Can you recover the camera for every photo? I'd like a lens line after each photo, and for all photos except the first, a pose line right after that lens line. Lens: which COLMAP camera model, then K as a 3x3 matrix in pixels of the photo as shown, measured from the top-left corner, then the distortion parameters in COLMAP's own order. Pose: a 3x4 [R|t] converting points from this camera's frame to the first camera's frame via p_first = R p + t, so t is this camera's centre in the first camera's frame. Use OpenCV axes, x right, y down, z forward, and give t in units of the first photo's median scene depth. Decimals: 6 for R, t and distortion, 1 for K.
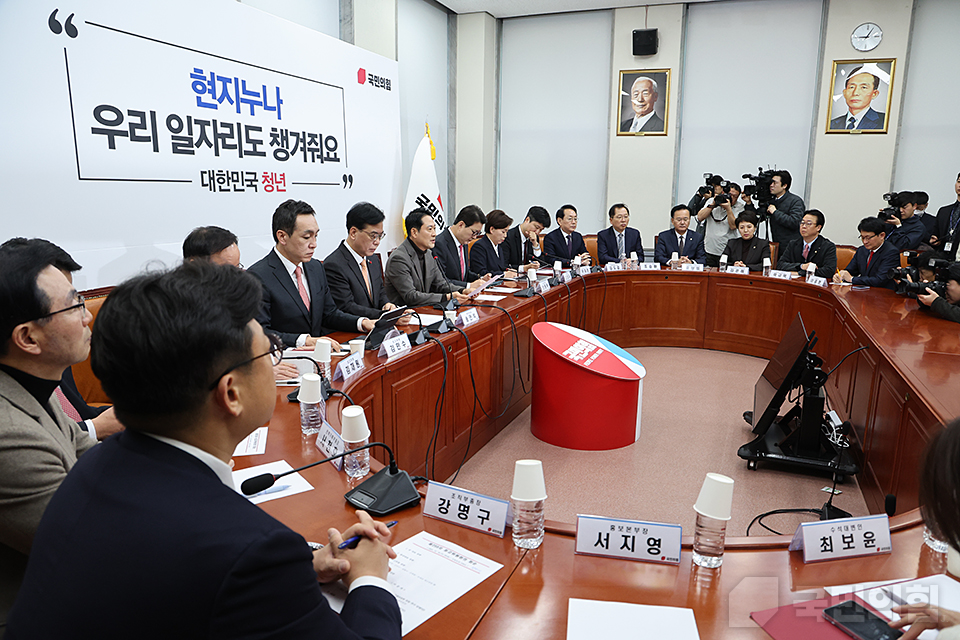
lens RADIAL K [[662.4, 0, 499.3], [0, 662.4, 327.2], [0, 0, 1]] dist [-0.093683, 0.063300]
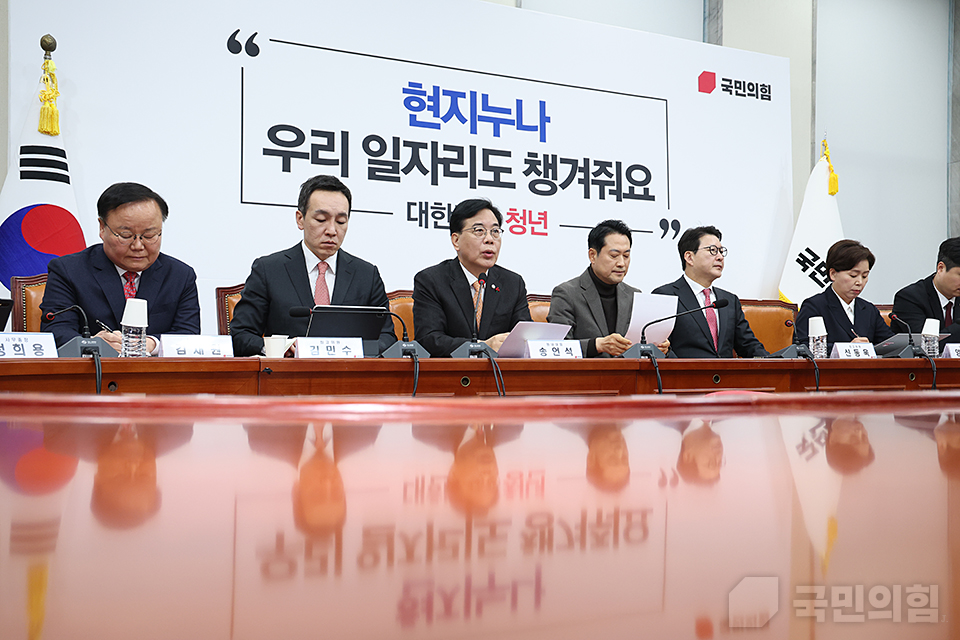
lens RADIAL K [[920.0, 0, 483.6], [0, 920.0, 324.2], [0, 0, 1]] dist [-0.007739, 0.173764]
pose [[0.721587, -0.023115, -0.691938, 0.366226], [-0.136236, 0.975160, -0.174650, 0.088450], [0.678787, 0.220292, 0.700514, 0.261849]]
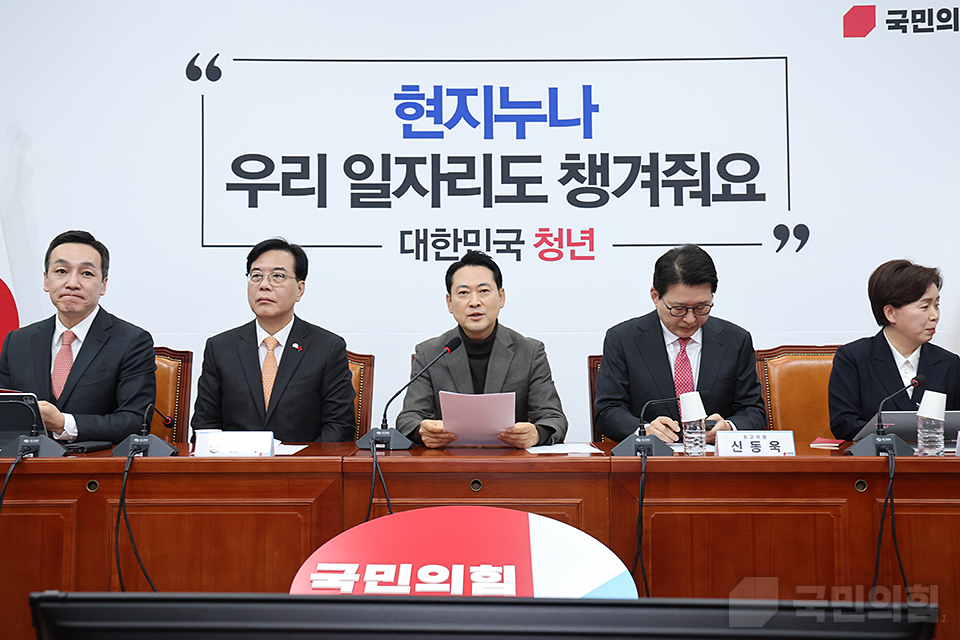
lens RADIAL K [[1087.6, 0, 484.7], [0, 1087.6, 320.8], [0, 0, 1]] dist [0.062800, 0.173024]
pose [[0.346146, -0.048562, -0.936923, 0.565113], [-0.179947, 0.976681, -0.117104, -0.029753], [0.920762, 0.209131, 0.329336, 0.658603]]
